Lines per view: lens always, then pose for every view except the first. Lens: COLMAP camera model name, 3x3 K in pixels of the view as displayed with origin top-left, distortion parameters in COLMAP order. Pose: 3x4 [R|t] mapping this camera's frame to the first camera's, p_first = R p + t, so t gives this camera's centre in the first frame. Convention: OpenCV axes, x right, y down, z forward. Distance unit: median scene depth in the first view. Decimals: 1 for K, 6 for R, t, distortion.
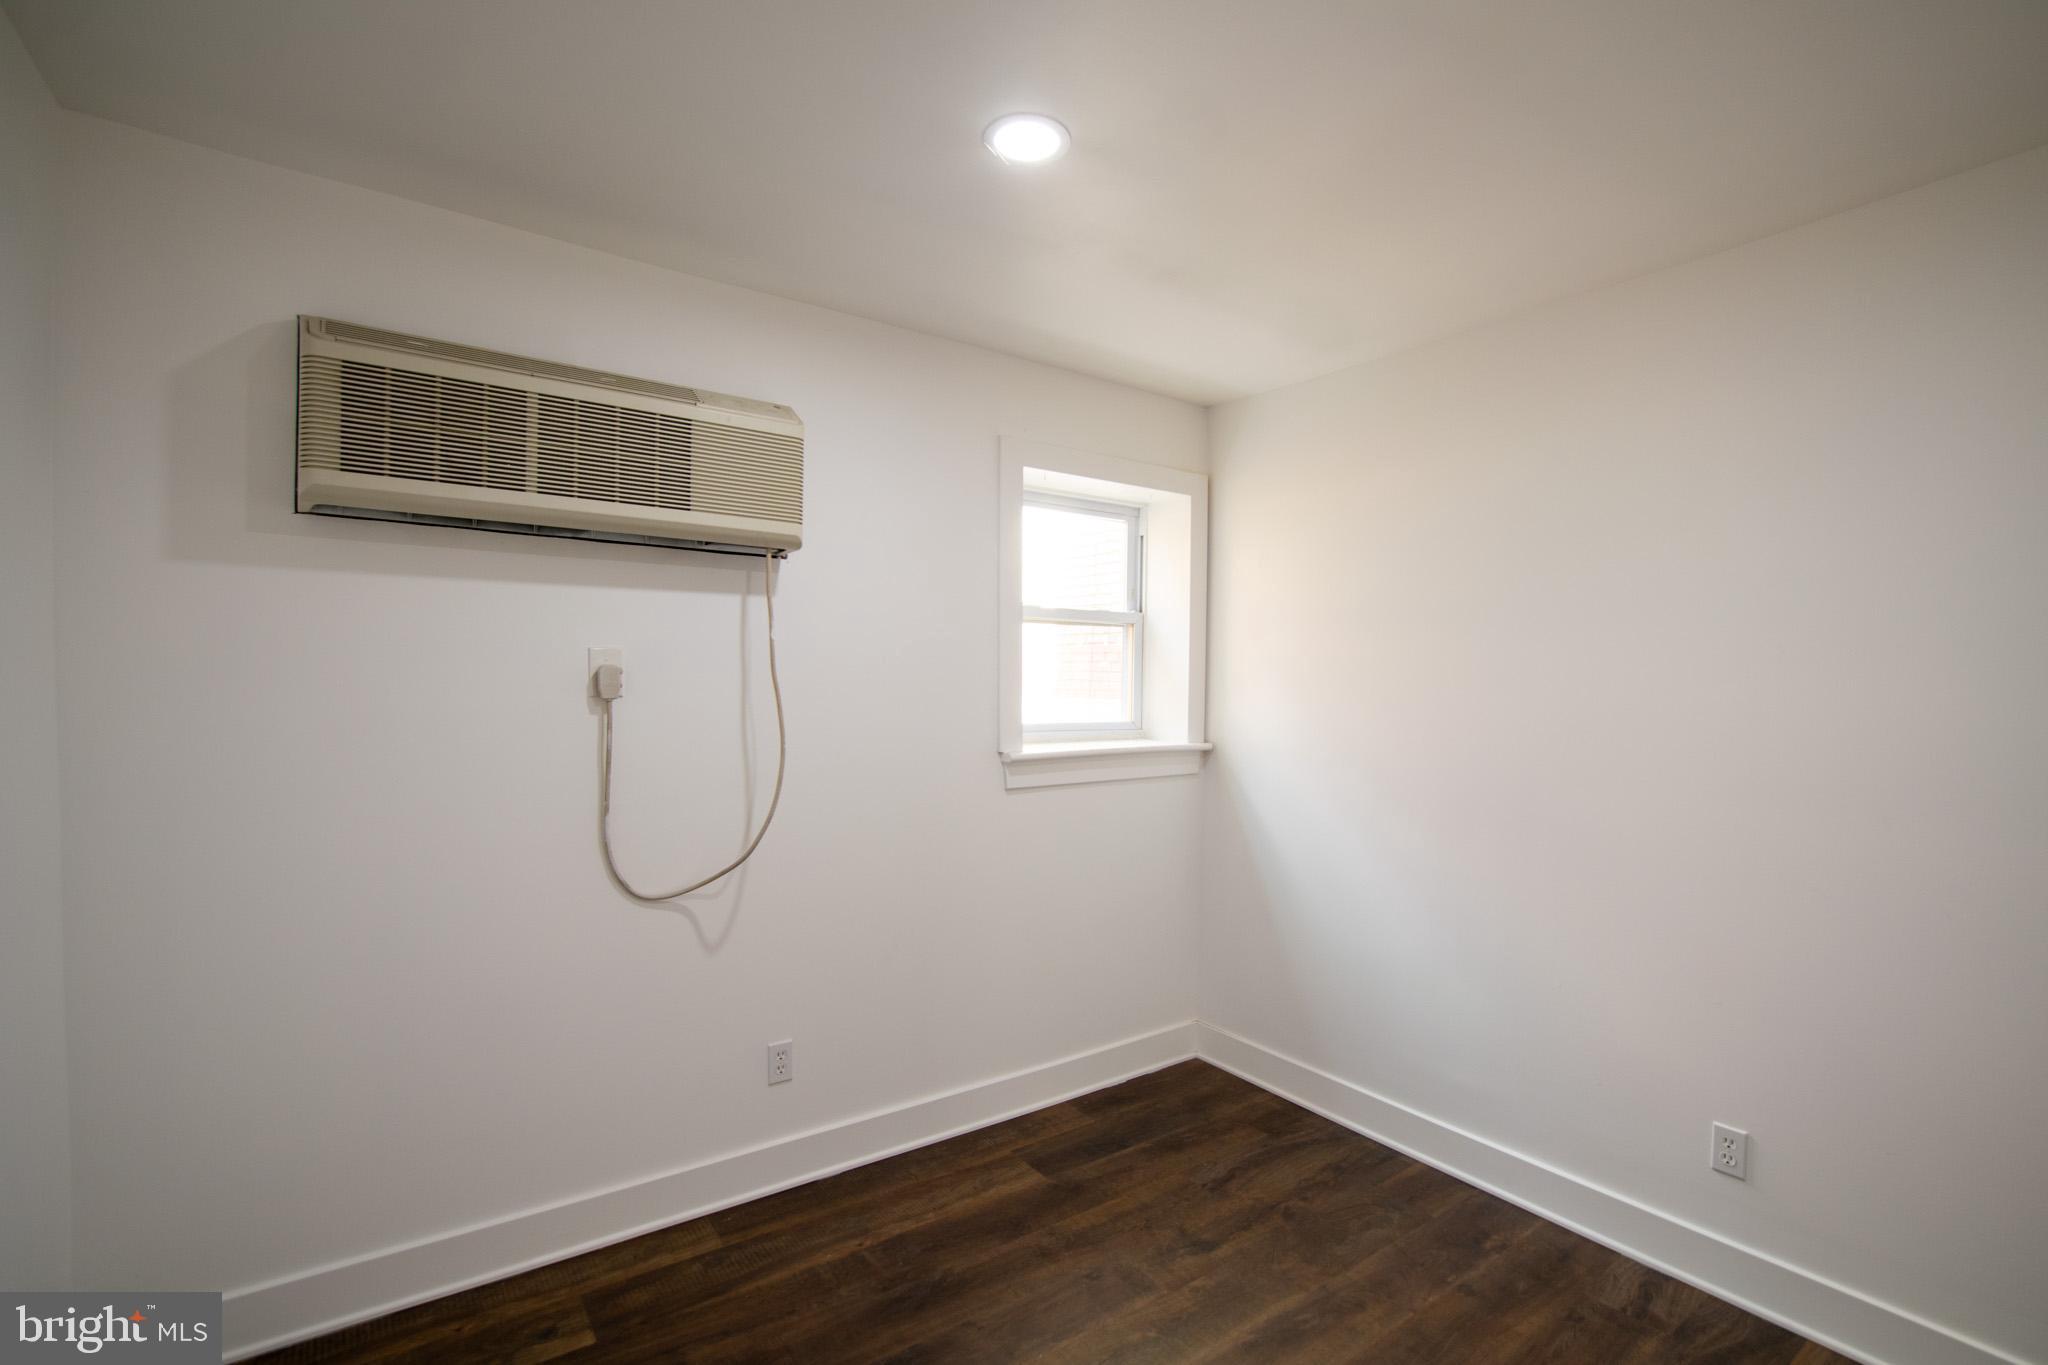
lens RADIAL K [[939.1, 0, 1015.4], [0, 939.1, 702.4], [0, 0, 1]] dist [-0.032855, 0.005668]
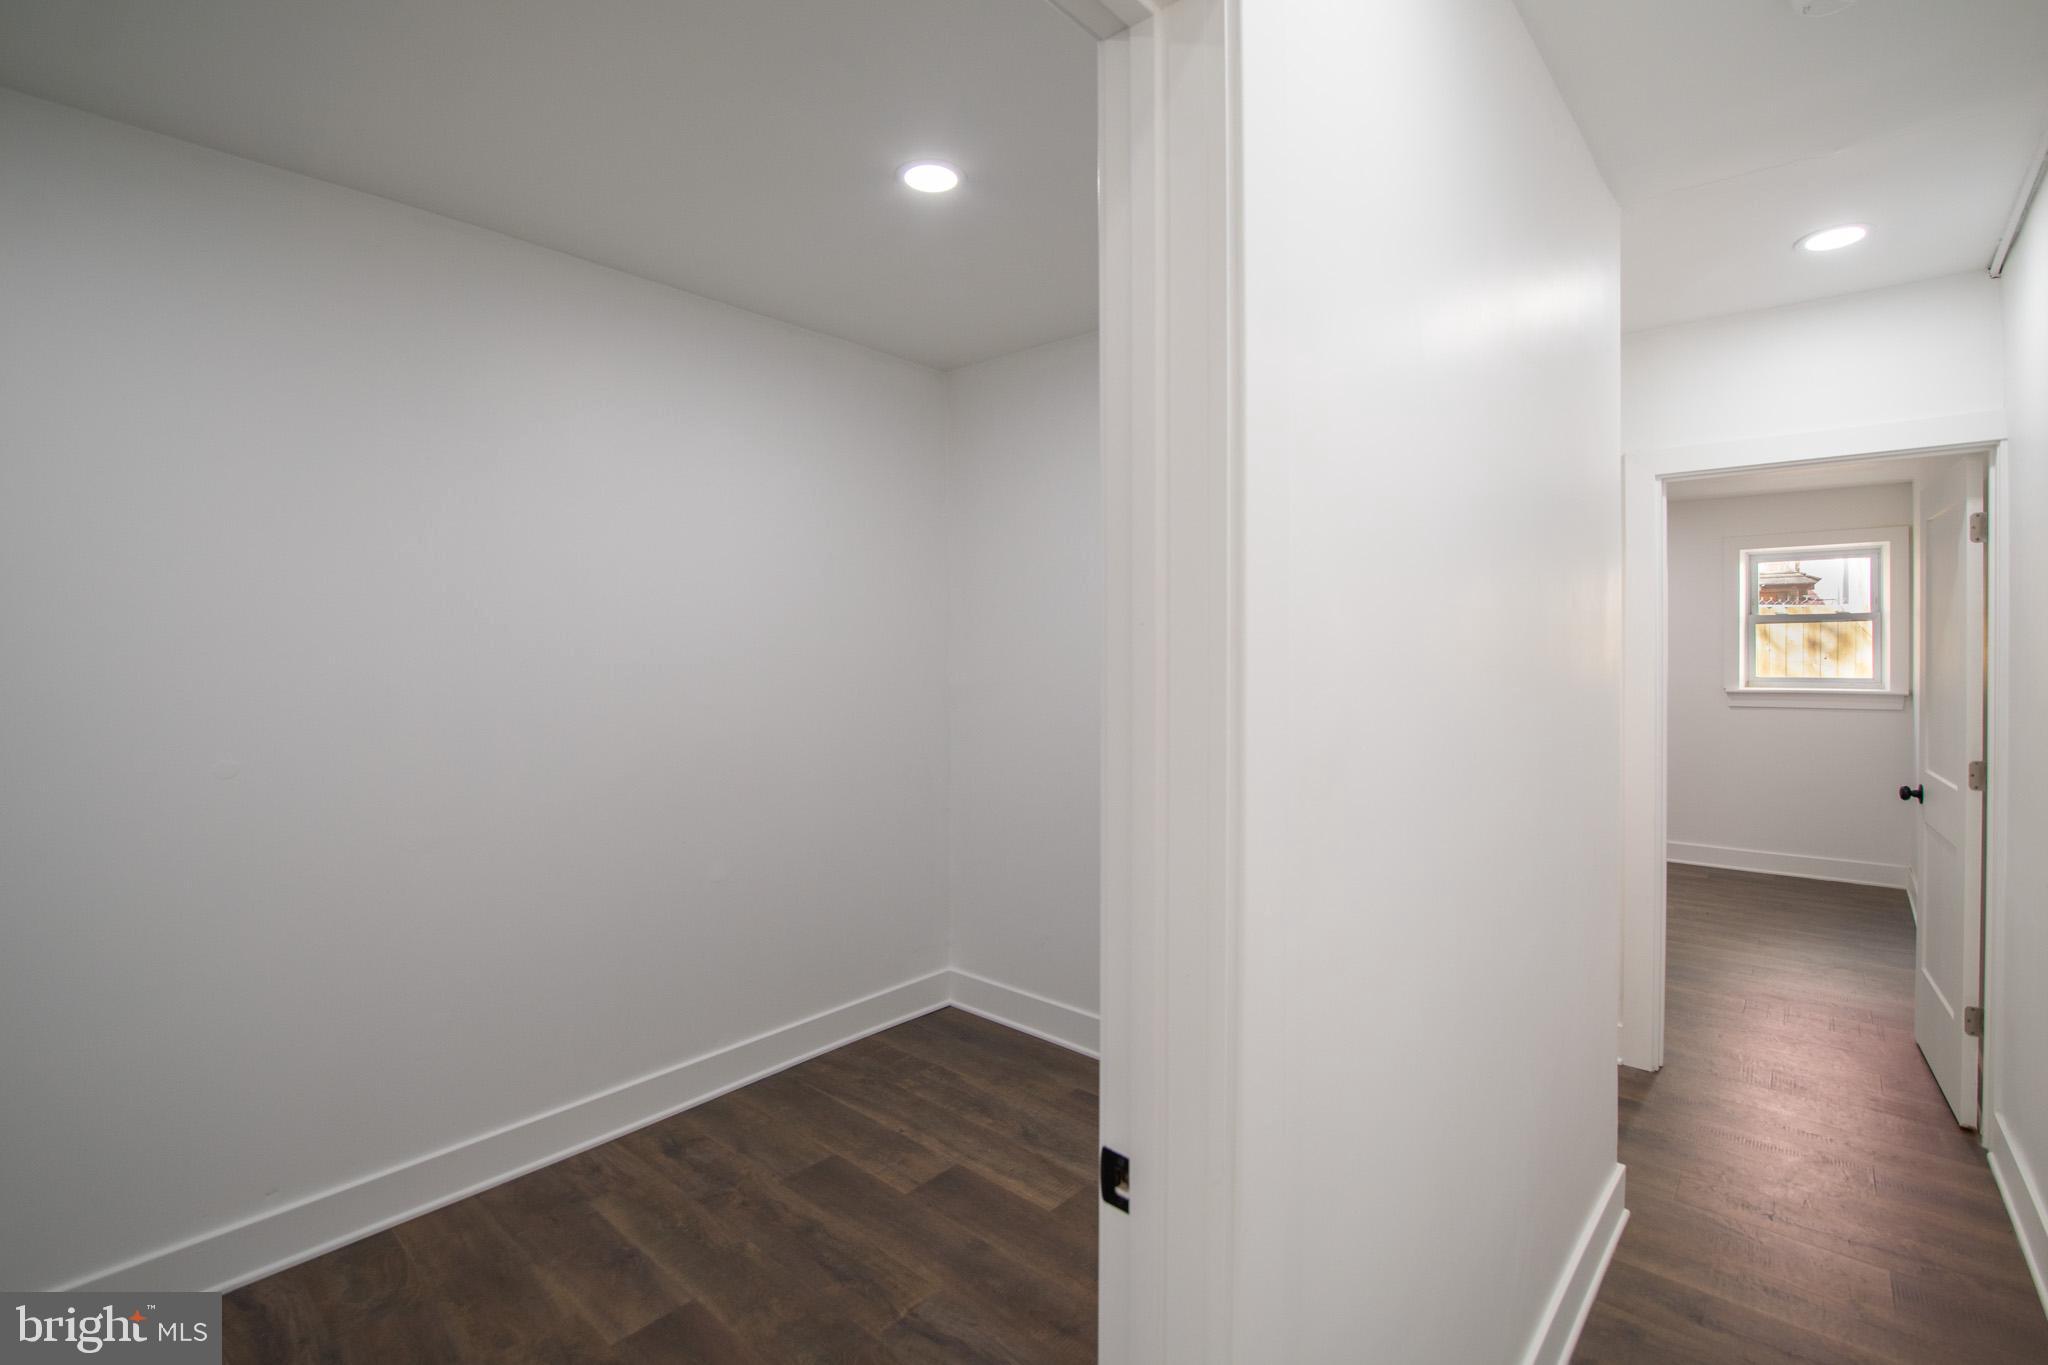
lens RADIAL K [[939.1, 0, 1003.3], [0, 939.1, 656.2], [0, 0, 1]] dist [-0.032855, 0.005668]
pose [[0.238604, -0.000547, -0.971117, 1.980242], [-0.013388, 0.999903, -0.003853, 0.013057], [0.971025, 0.013920, 0.238574, -1.299250]]
